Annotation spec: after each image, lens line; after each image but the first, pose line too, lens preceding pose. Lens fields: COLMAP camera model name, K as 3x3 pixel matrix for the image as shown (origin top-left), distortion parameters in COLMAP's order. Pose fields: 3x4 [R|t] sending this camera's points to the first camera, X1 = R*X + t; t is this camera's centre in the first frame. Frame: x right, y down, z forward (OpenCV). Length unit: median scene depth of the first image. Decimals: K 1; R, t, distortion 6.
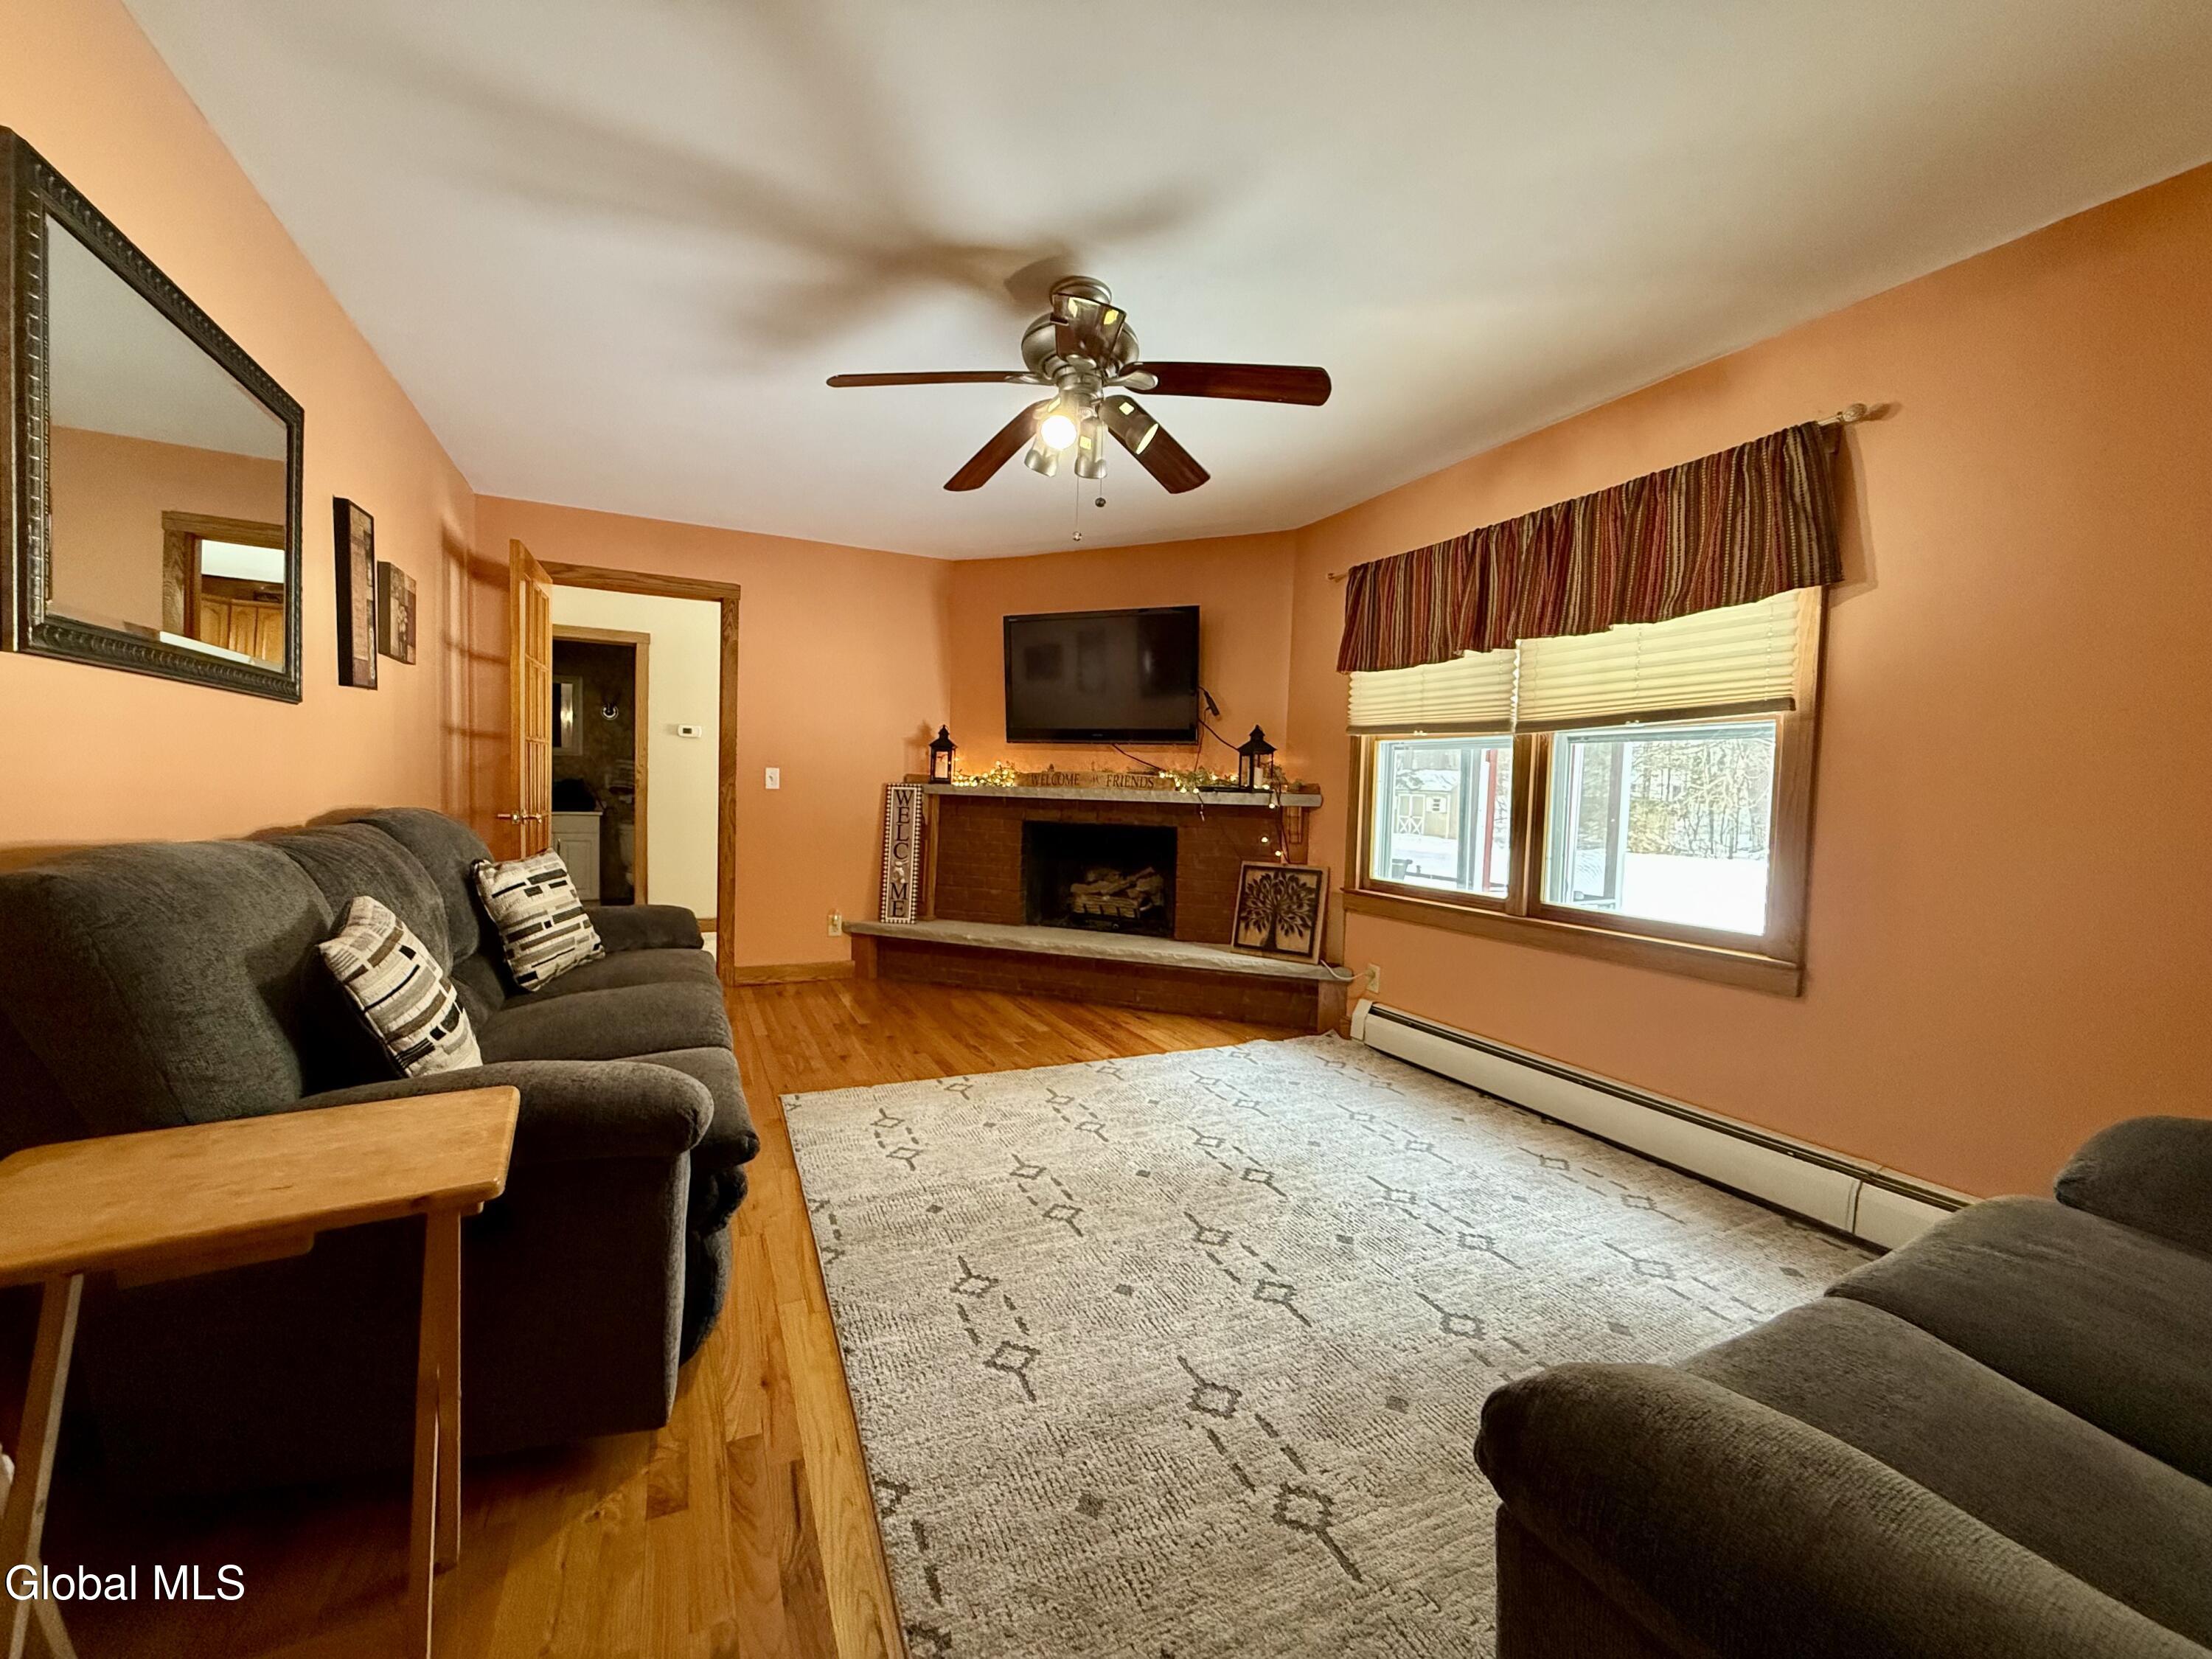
lens RADIAL K [[881.7, 0, 1112.7], [0, 881.7, 831.4], [0, 0, 1]] dist [-0.001919, 0.000613]
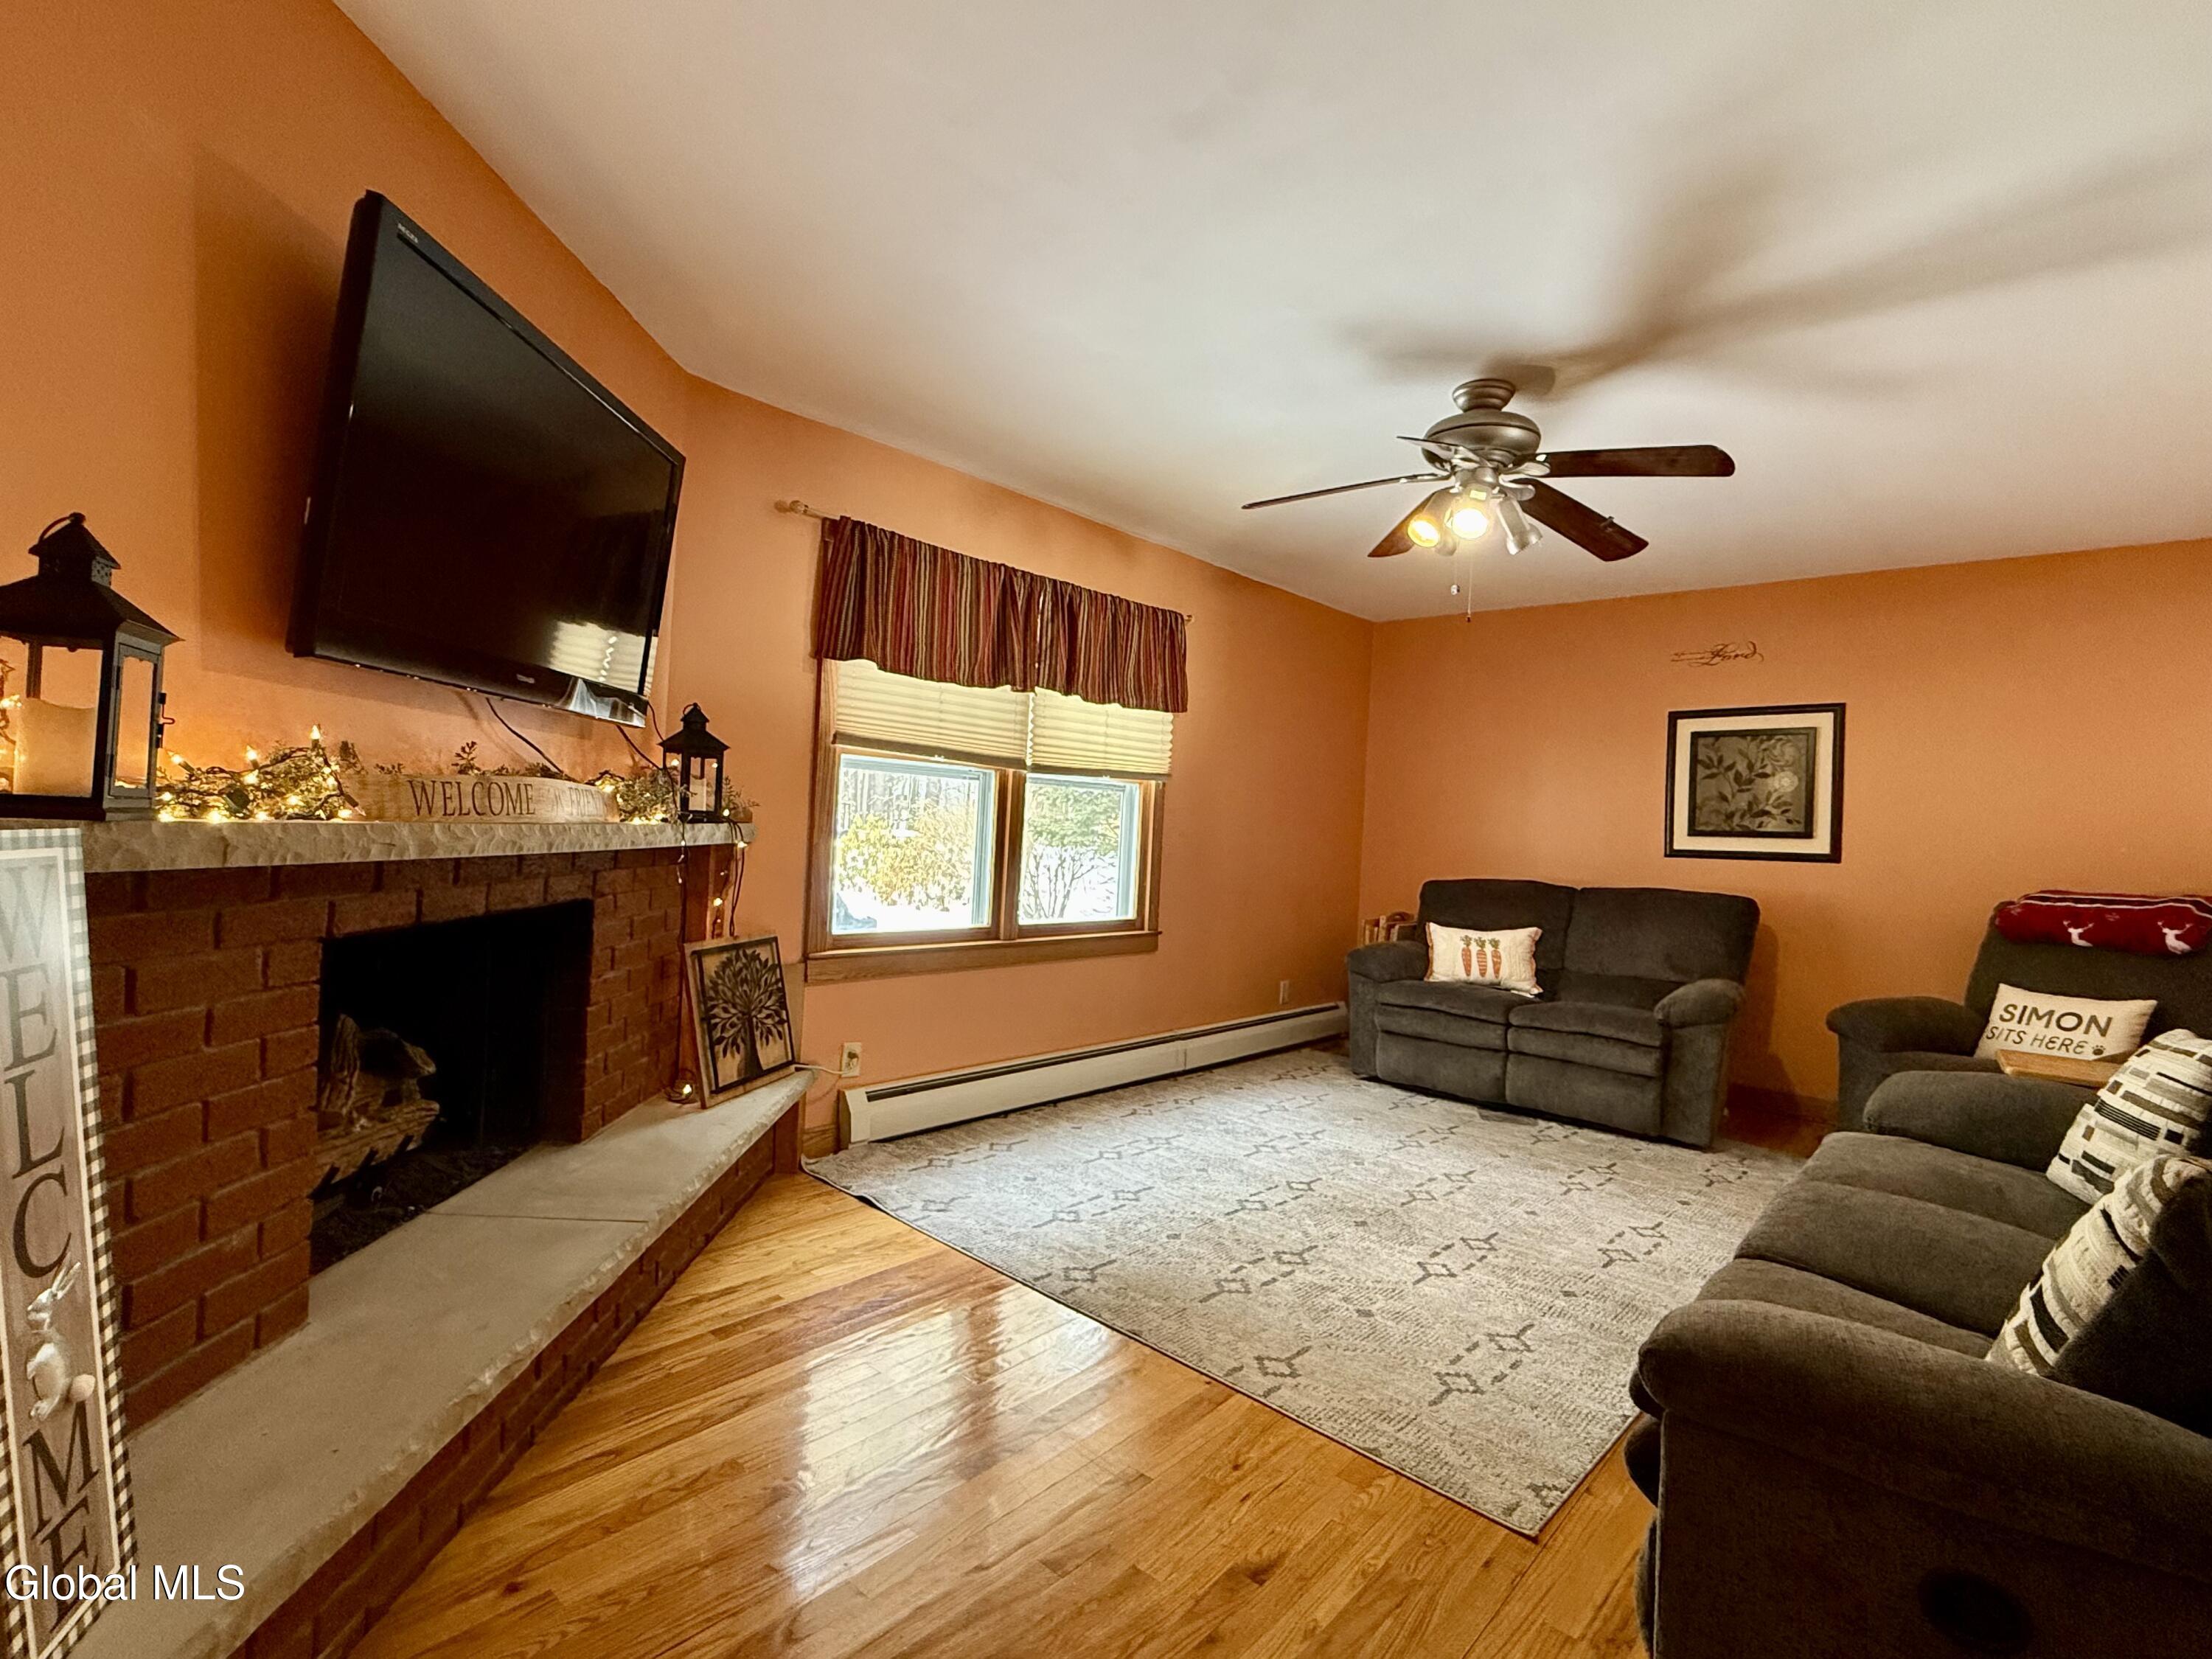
lens RADIAL K [[1040.8, 0, 1108.4], [0, 1040.8, 836.0], [0, 0, 1]] dist [0.010723, 0.001424]
pose [[-0.368795, -0.055832, 0.927833, -0.780200], [-0.016475, 0.998430, 0.053532, -0.103874], [-0.929365, 0.004457, -0.369135, 1.389405]]
